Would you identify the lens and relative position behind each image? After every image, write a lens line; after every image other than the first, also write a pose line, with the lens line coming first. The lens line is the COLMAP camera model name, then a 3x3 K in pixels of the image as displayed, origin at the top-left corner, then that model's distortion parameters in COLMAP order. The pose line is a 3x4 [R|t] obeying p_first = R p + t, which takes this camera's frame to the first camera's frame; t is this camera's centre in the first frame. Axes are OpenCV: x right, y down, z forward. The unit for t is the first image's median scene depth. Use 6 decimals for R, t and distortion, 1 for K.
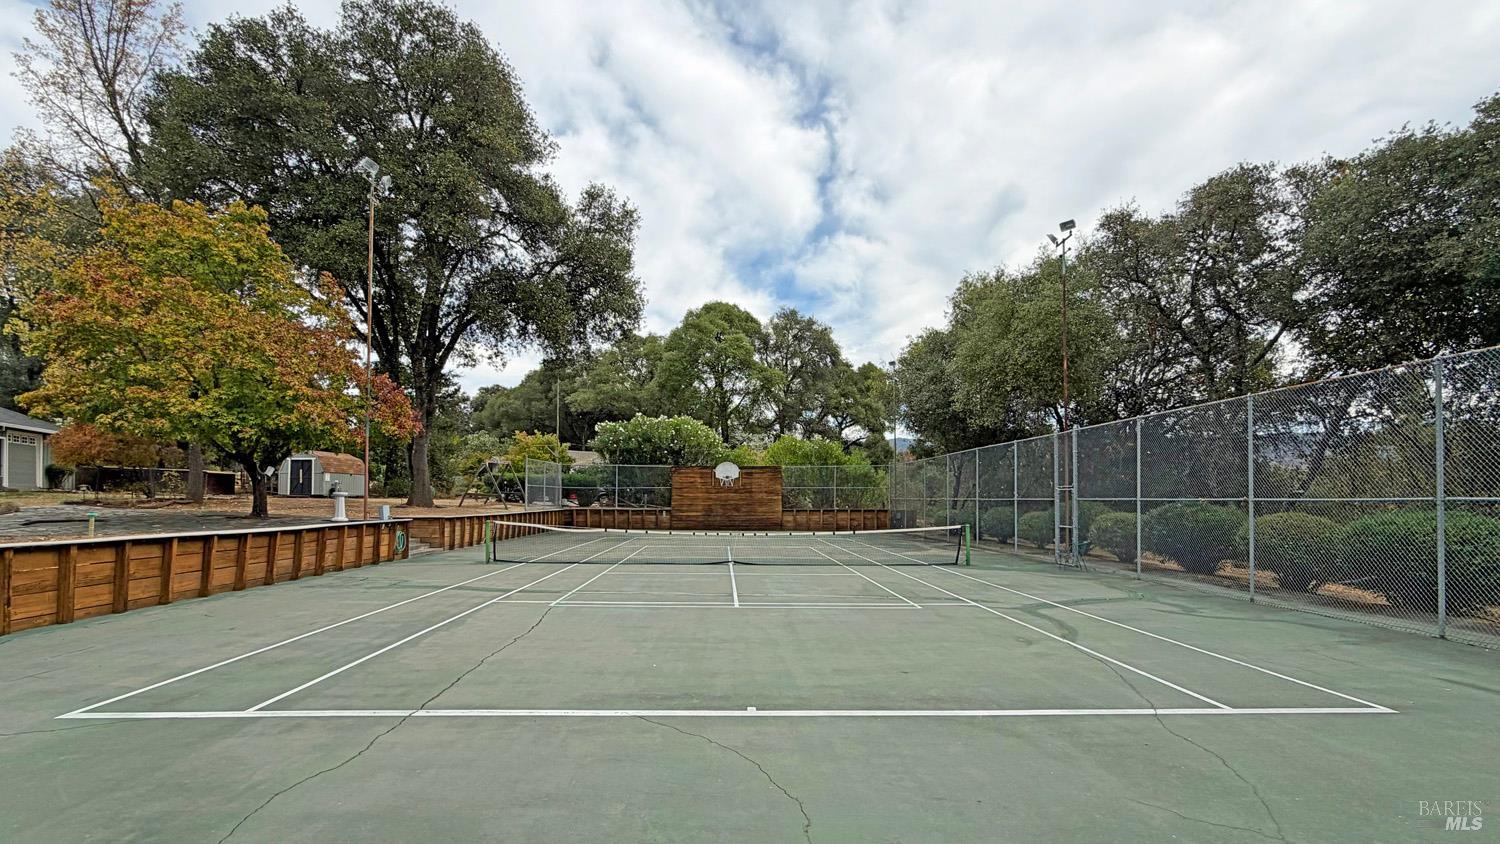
lens RADIAL K [[625.0, 0, 750.0], [0, 625.0, 422.0], [0, 0, 1]] dist [-0.020320, 0.000074]
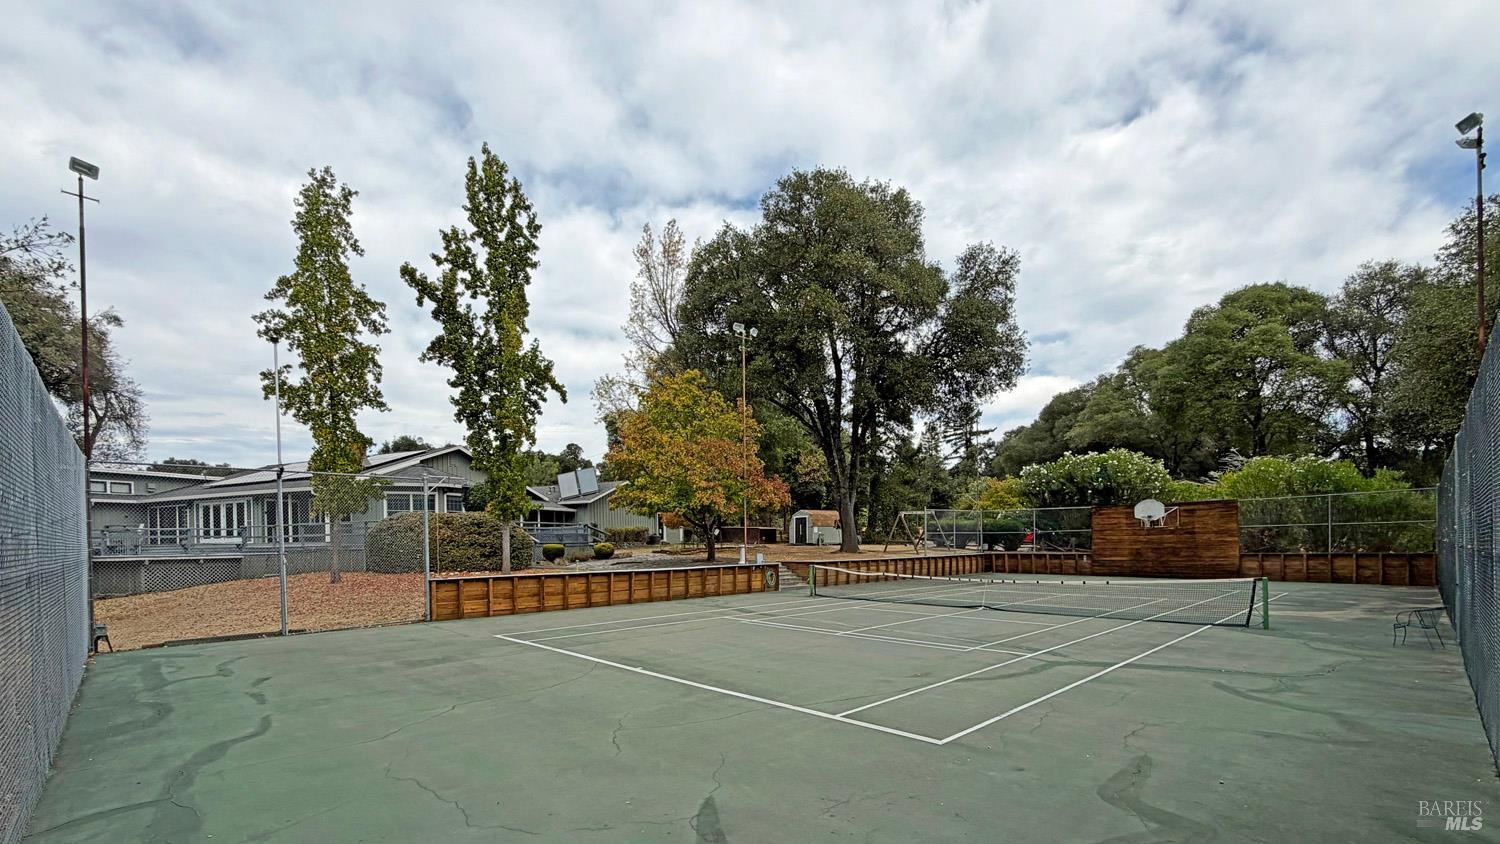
lens RADIAL K [[615.5, 0, 744.2], [0, 615.5, 414.9], [0, 0, 1]] dist [-0.000460, -0.000054]
pose [[0.670771, -0.163175, -0.723492, 0.228201], [0.105873, 0.986574, -0.124352, -0.006493], [0.734069, 0.006813, 0.679041, -0.015983]]
